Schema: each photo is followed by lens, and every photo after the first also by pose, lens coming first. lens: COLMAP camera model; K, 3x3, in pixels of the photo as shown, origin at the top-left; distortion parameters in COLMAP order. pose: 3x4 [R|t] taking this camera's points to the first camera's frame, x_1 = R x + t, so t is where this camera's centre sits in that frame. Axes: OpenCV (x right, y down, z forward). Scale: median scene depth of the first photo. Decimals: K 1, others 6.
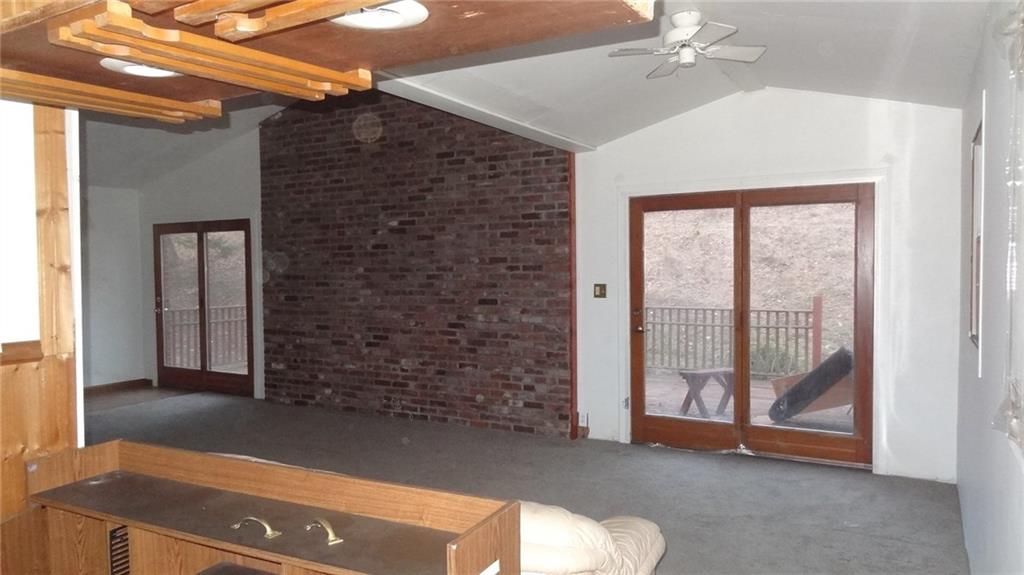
lens RADIAL K [[740.7, 0, 512.1], [0, 740.7, 286.7], [0, 0, 1]] dist [0.006711, 0.003356]
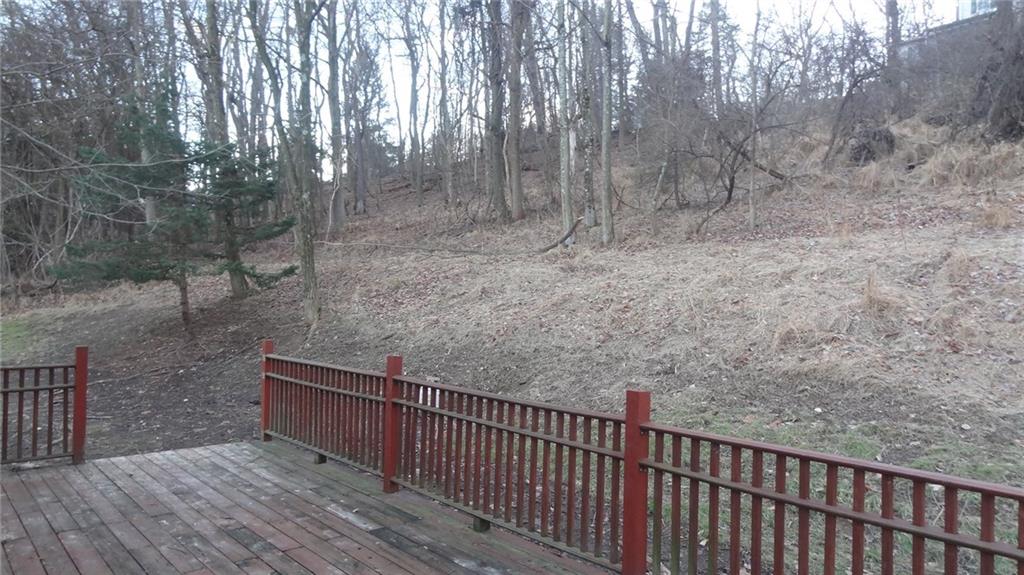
lens RADIAL K [[740.7, 0, 512.9], [0, 740.7, 288.5], [0, 0, 1]] dist [0.006711, 0.003356]
pose [[0.938993, 0.016173, -0.343557, 0.154219], [-0.035548, 0.998108, -0.050174, -0.011853], [0.342095, 0.059326, 0.937791, 0.434404]]
